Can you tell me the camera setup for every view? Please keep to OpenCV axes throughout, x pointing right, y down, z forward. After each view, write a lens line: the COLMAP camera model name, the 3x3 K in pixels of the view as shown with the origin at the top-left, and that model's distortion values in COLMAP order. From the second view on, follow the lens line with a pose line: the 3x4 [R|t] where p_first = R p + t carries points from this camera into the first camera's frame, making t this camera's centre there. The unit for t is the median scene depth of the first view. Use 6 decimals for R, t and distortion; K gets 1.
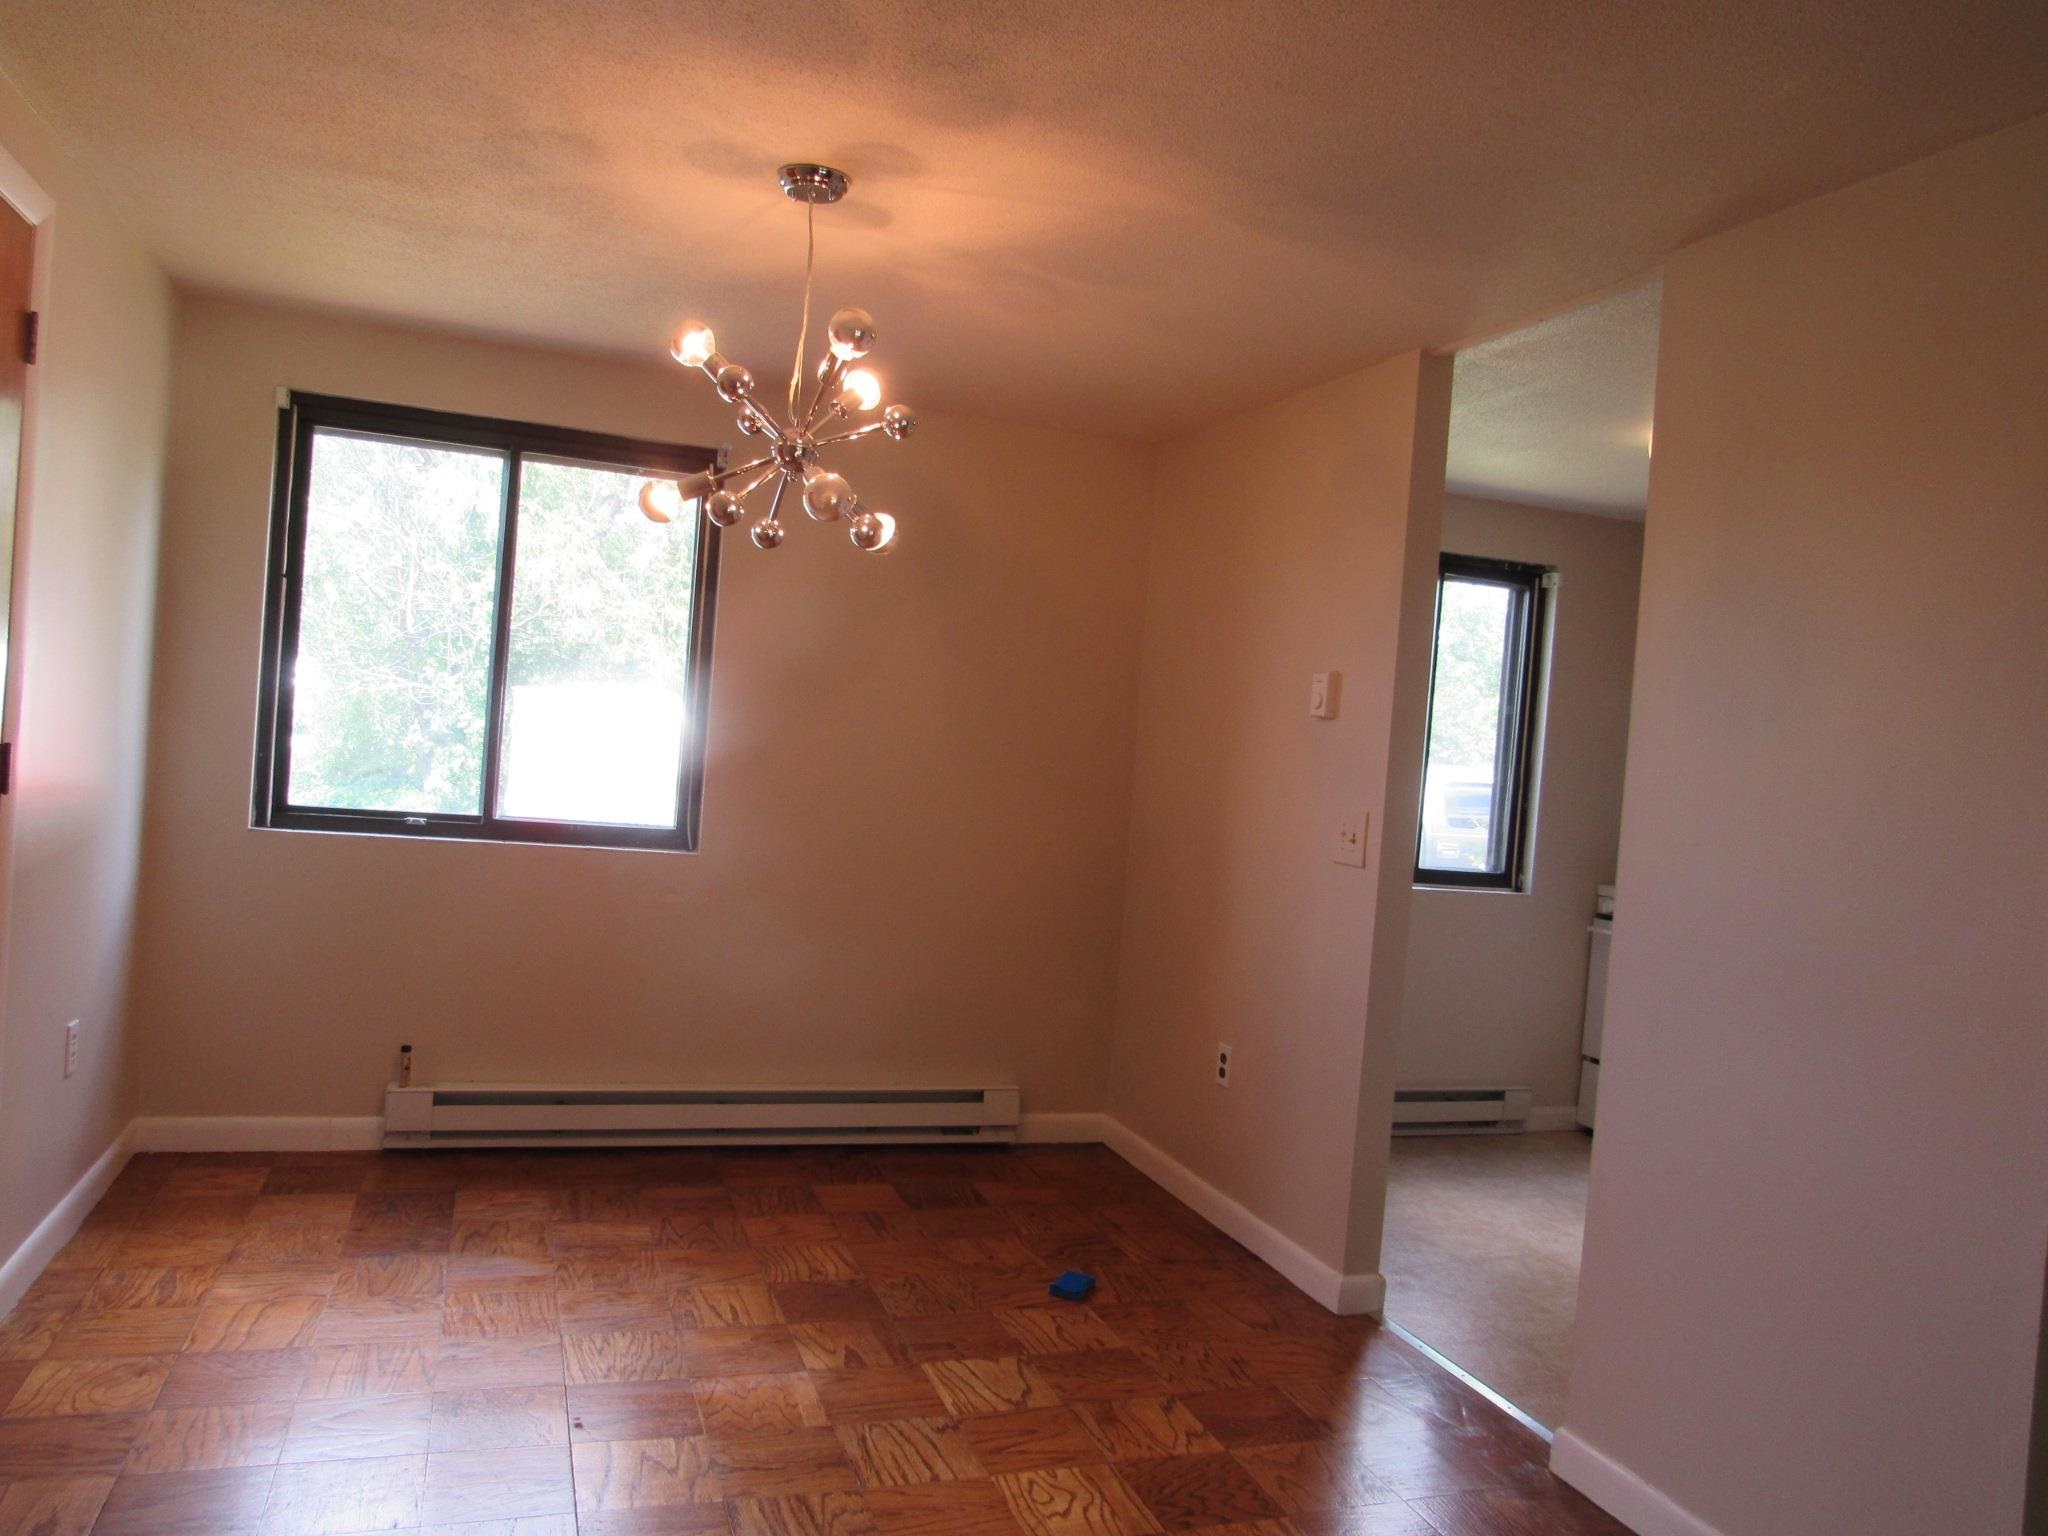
lens RADIAL K [[1461.4, 0, 1018.8], [0, 1461.4, 767.1], [0, 0, 1]] dist [-0.021247, -0.001941]
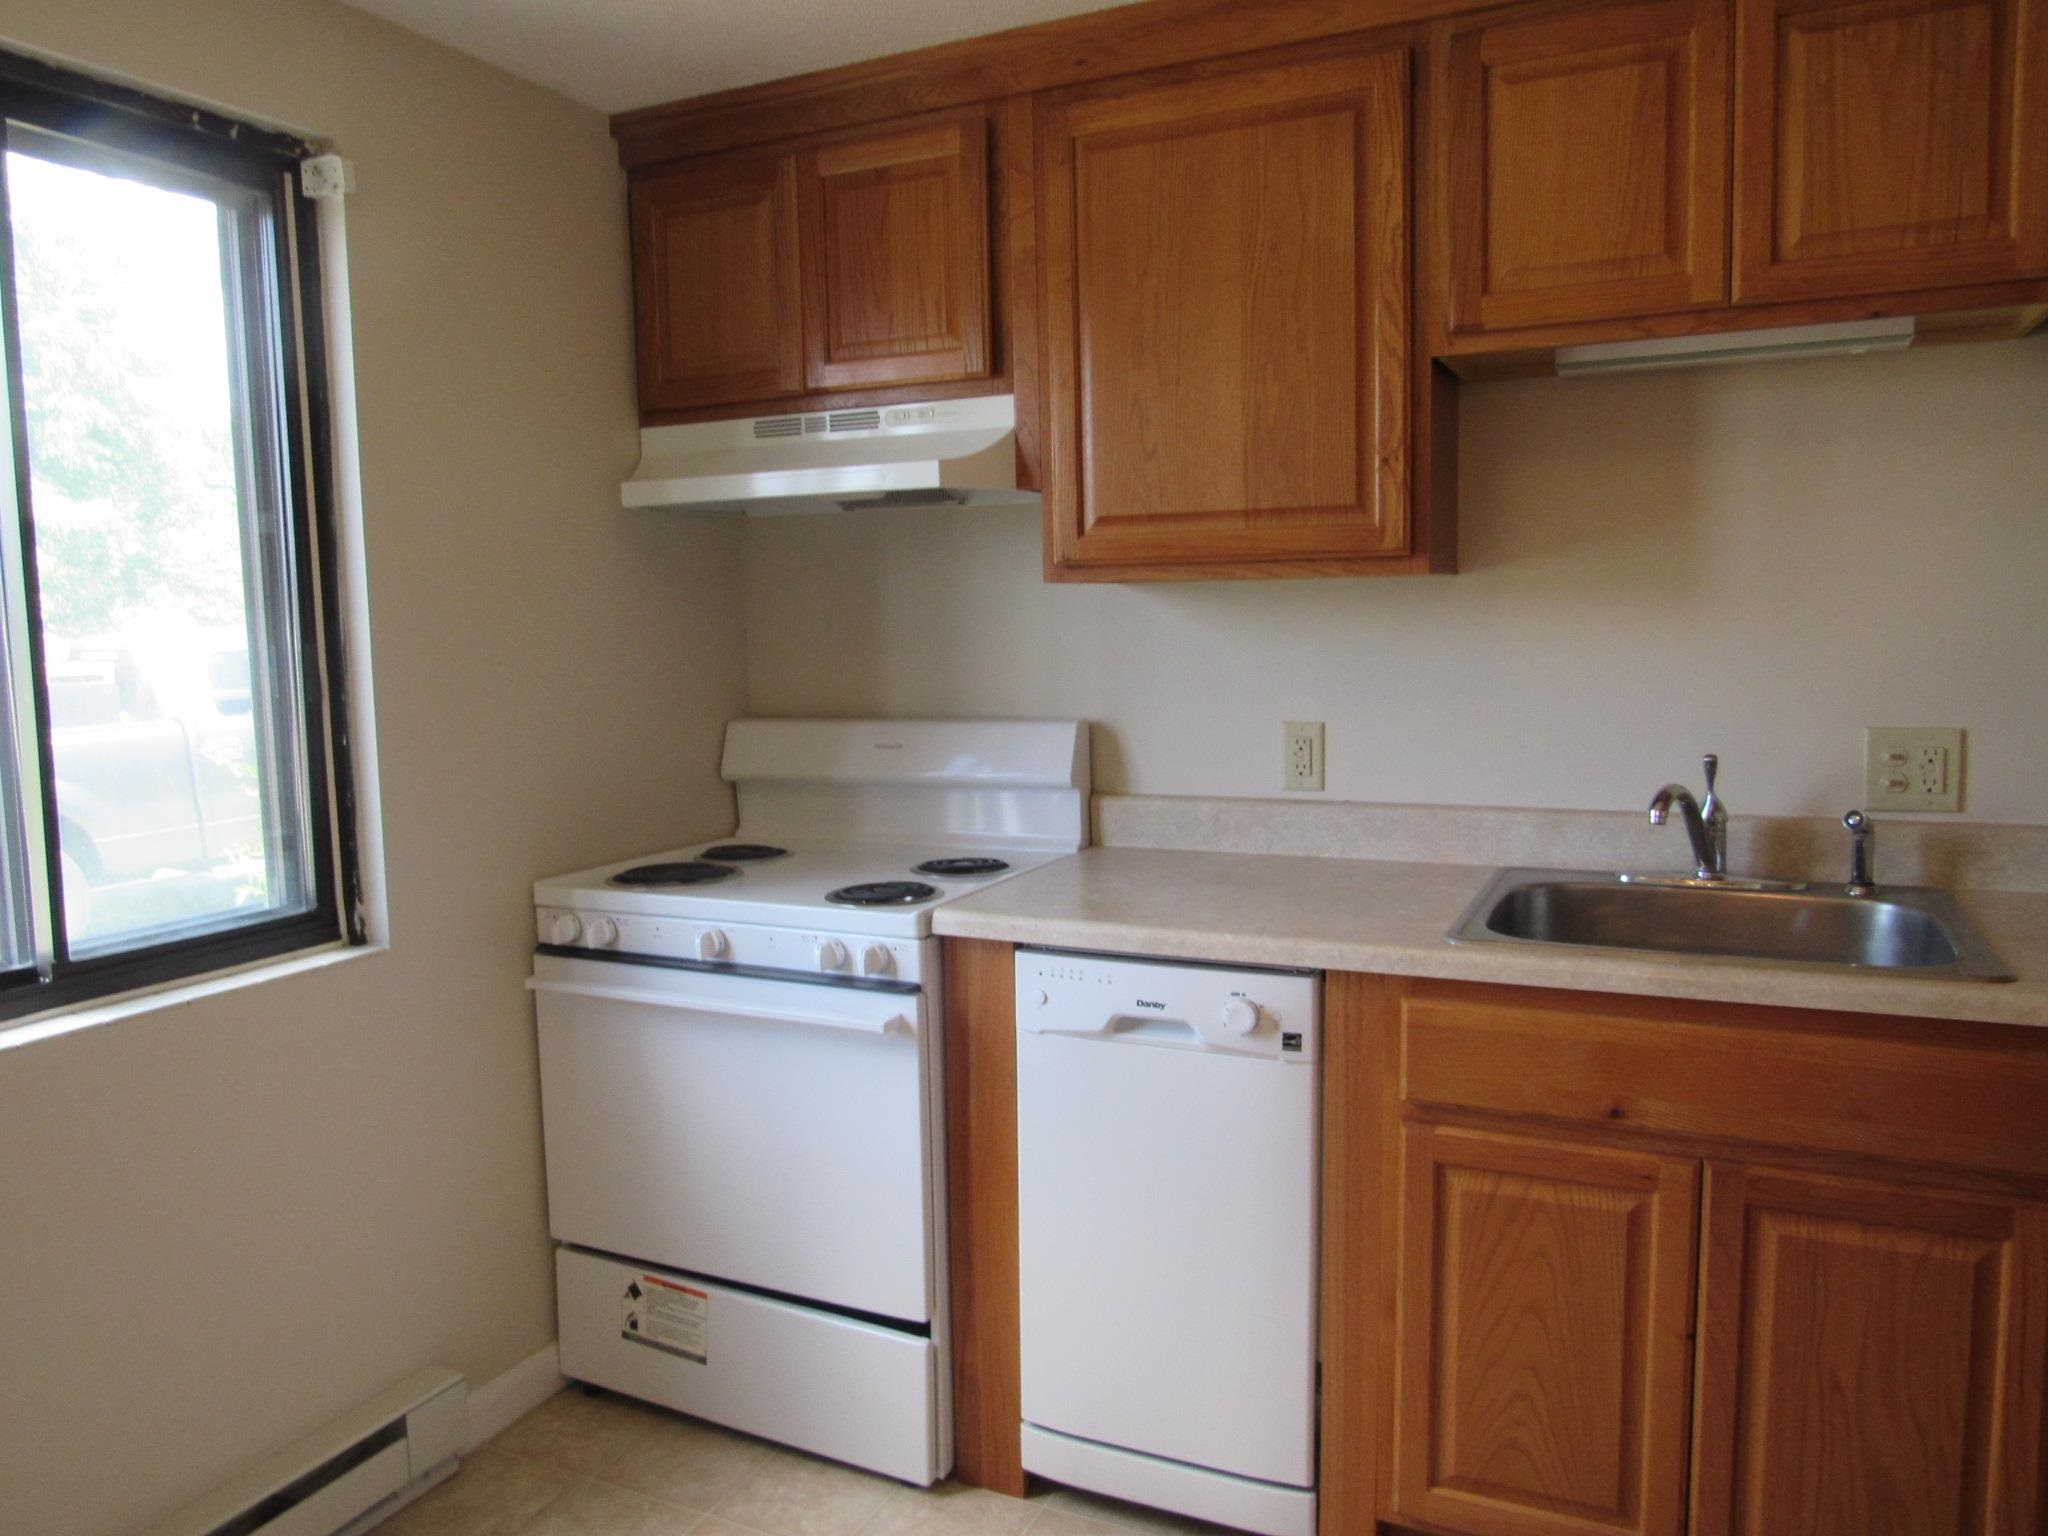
lens RADIAL K [[1461.4, 0, 1021.7], [0, 1461.4, 765.5], [0, 0, 1]] dist [-0.021247, -0.001941]
pose [[0.704333, -0.167167, 0.689906, 0.196381], [0.090709, 0.985104, 0.146088, -0.009391], [-0.704051, -0.040314, 0.709005, 0.569440]]
